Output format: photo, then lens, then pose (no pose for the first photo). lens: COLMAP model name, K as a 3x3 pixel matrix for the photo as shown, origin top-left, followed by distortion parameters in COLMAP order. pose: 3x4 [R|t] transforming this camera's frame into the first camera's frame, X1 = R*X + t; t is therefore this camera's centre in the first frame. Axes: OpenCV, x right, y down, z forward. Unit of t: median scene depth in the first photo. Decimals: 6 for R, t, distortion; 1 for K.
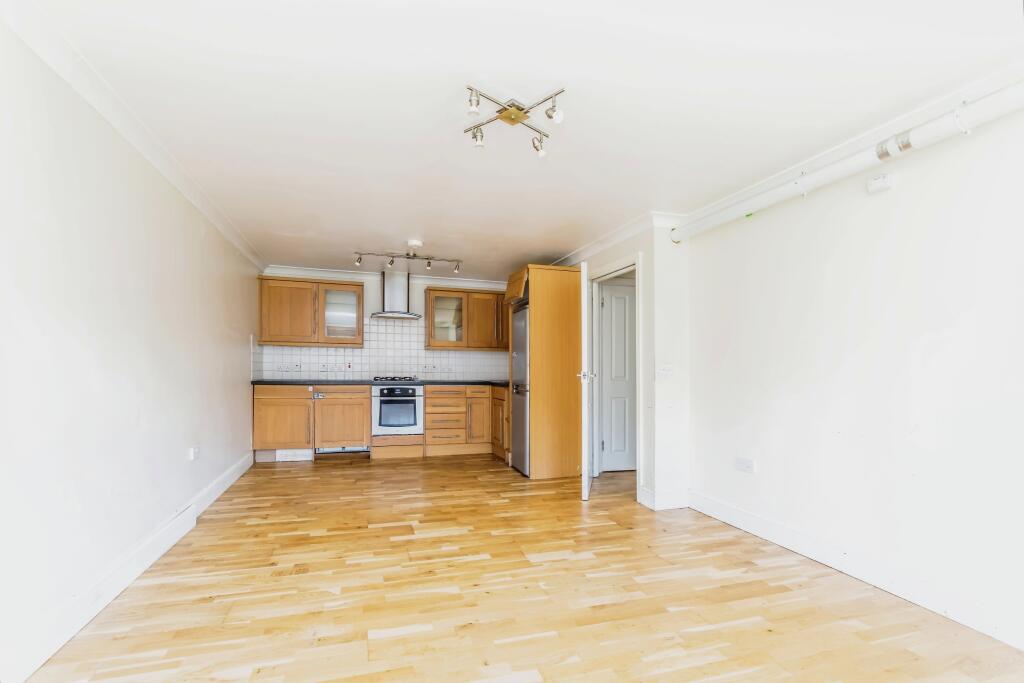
lens RADIAL K [[496.0, 0, 511.6], [0, 496.0, 398.5], [0, 0, 1]] dist [0.000415, -0.000826]
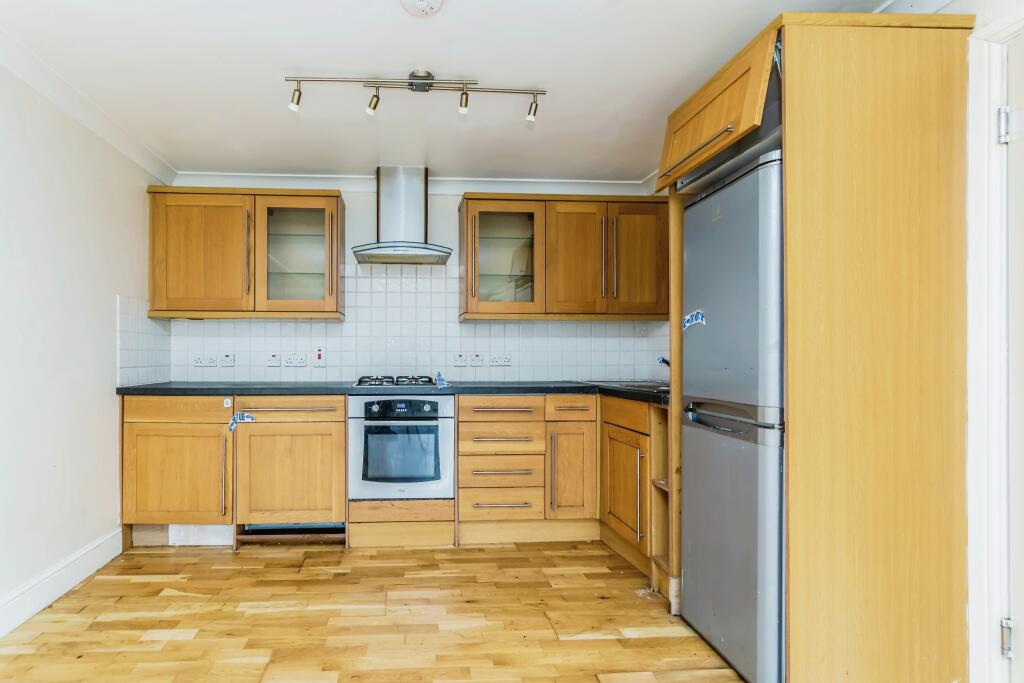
lens RADIAL K [[544.5, 0, 444.4], [0, 544.5, 376.3], [0, 0, 1]] dist [-0.000857, 0.001960]
pose [[0.976222, -0.003563, -0.216744, -0.075049], [-0.001913, 0.999684, -0.025047, -0.031115], [0.216765, 0.024866, 0.975907, 0.493032]]
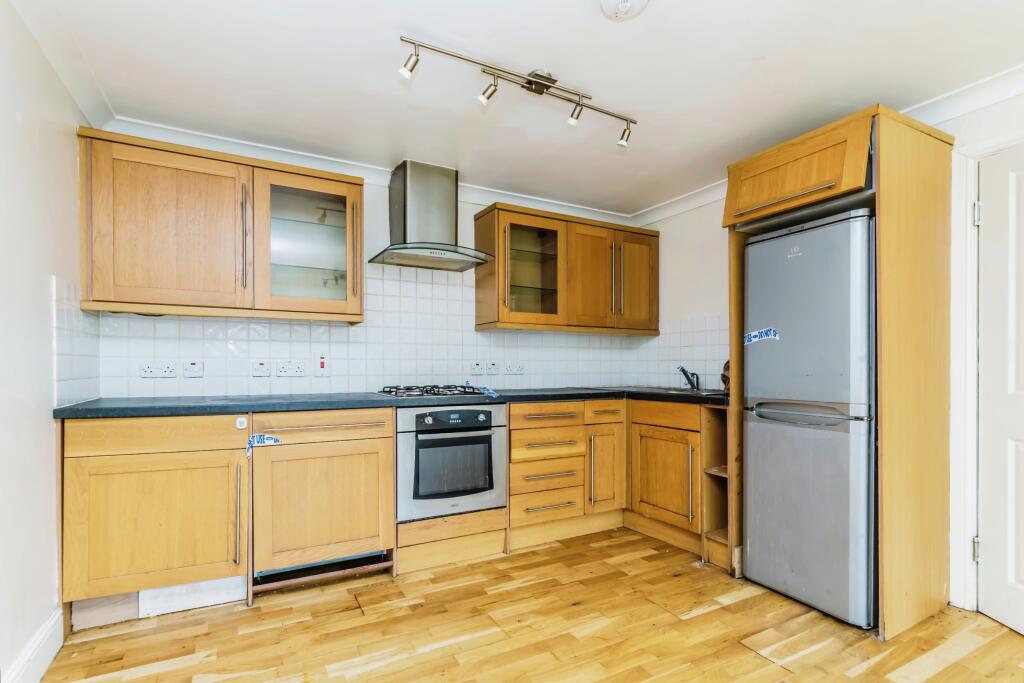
lens RADIAL K [[496.0, 0, 560.6], [0, 496.0, 386.3], [0, 0, 1]] dist [0.000415, -0.000826]
pose [[0.967751, -0.020350, 0.251084, -0.245859], [0.024710, 0.999593, -0.014223, -0.034705], [-0.250692, 0.019968, 0.967861, 0.529370]]
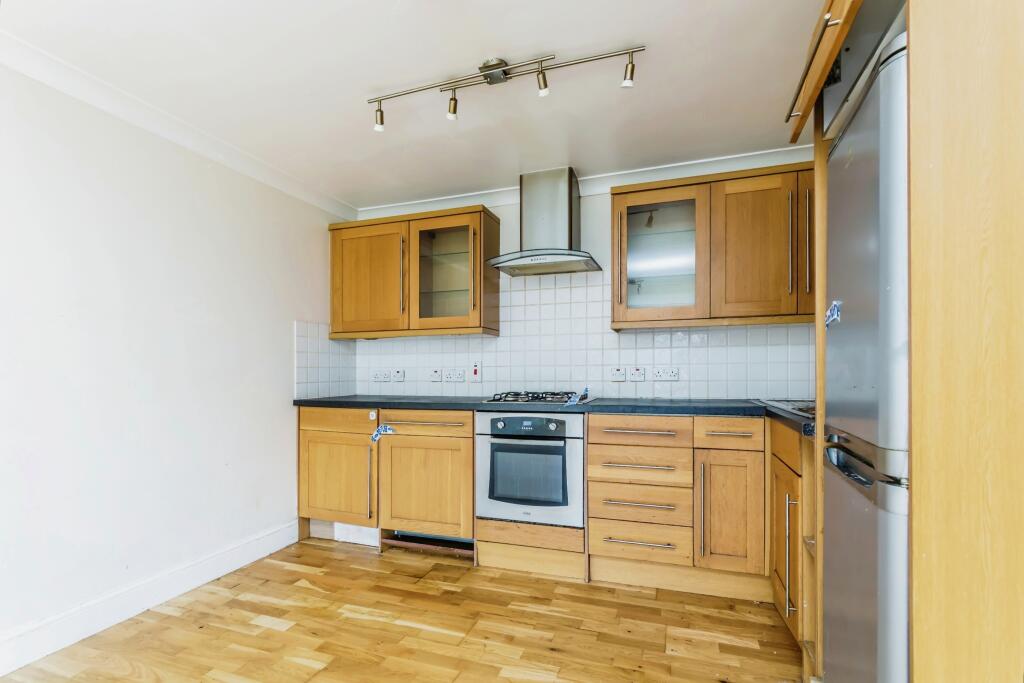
lens RADIAL K [[526.2, 0, 472.8], [0, 526.2, 388.7], [0, 0, 1]] dist [-0.000390, 0.001912]
pose [[0.794255, 0.001546, -0.607583, 0.020014], [-0.019628, 0.999540, -0.023115, -0.035385], [0.607267, 0.030284, 0.793920, 0.584367]]
